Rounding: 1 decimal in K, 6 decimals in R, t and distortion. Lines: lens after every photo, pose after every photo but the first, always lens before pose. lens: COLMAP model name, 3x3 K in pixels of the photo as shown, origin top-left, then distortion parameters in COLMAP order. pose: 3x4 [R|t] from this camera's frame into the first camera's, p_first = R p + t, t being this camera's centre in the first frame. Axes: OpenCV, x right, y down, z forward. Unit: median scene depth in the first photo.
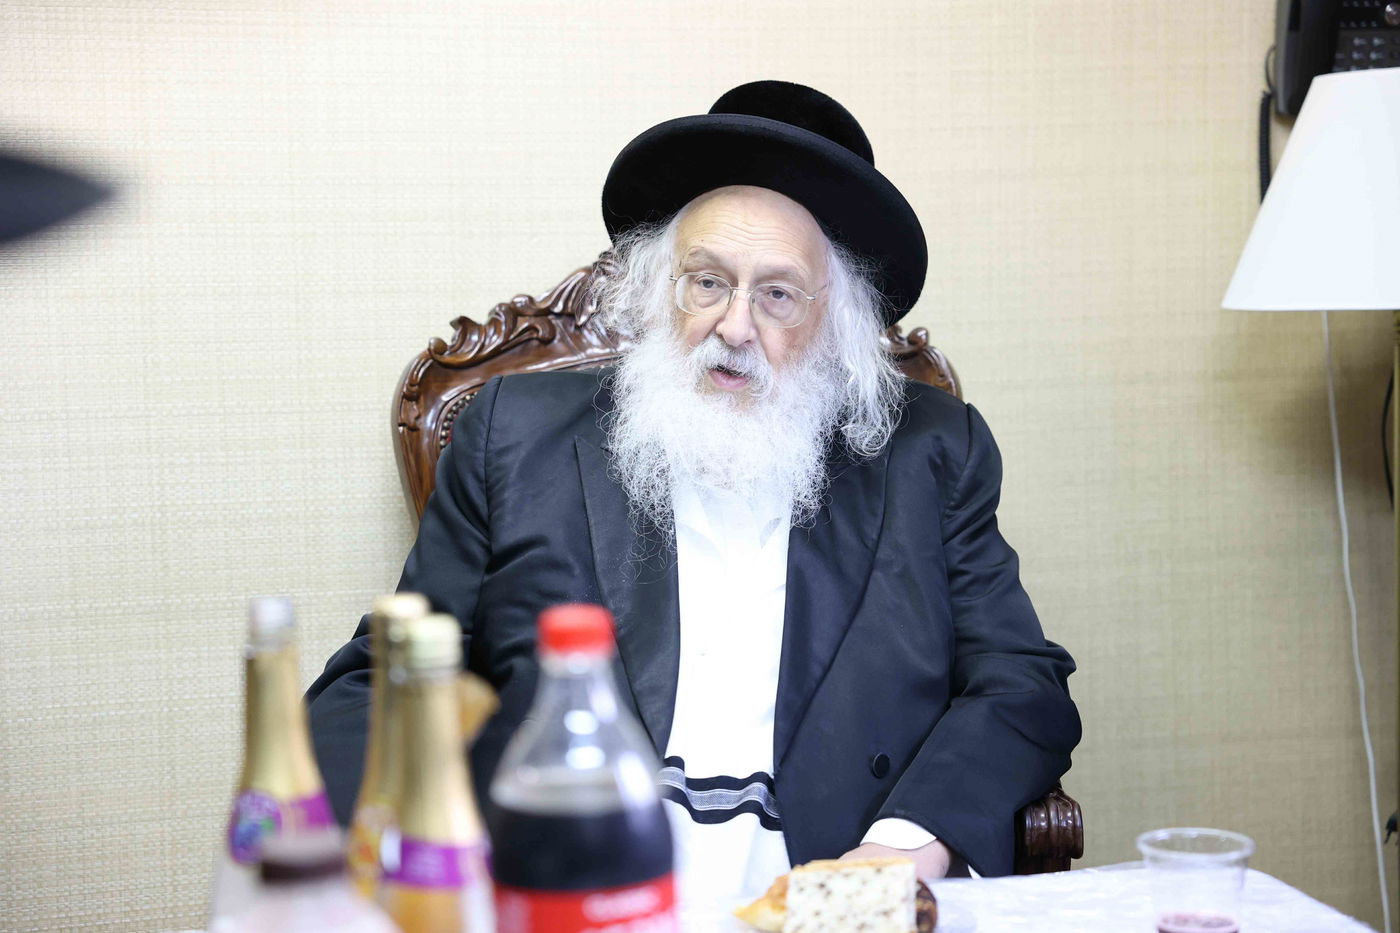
lens RADIAL K [[2469.9, 0, 700.0], [0, 2469.9, 466.5], [0, 0, 1]] dist [0.200839, -0.077962]
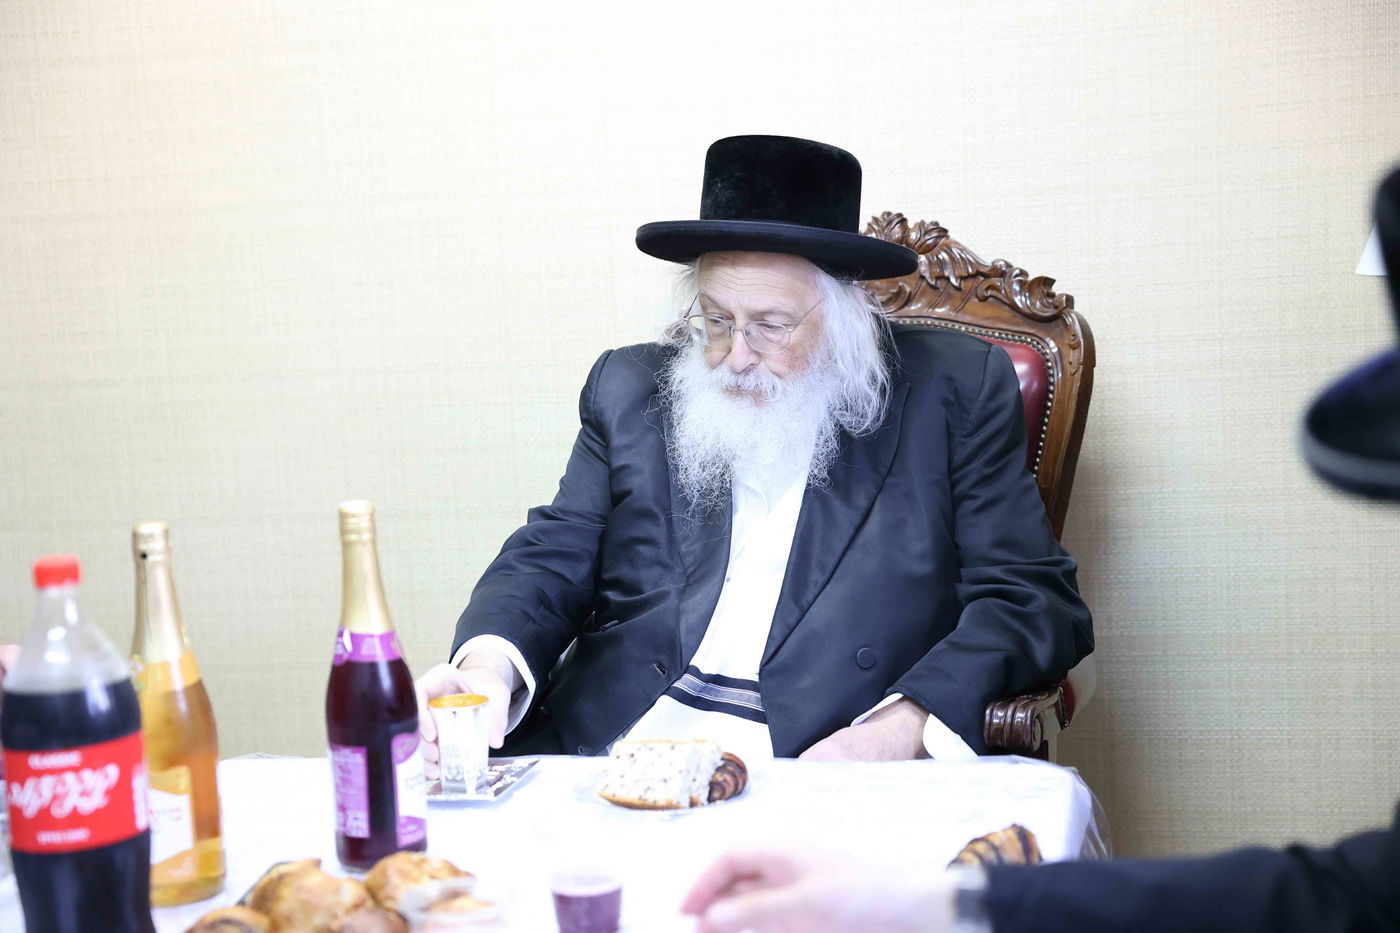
lens RADIAL K [[2079.4, 0, 700.0], [0, 2079.4, 466.5], [0, 0, 1]] dist [0.135996, -0.056344]
pose [[0.902205, 0.025165, -0.430573, 0.363543], [-0.003342, 0.998674, 0.051365, -0.024771], [0.431295, -0.044903, 0.901093, 0.030639]]
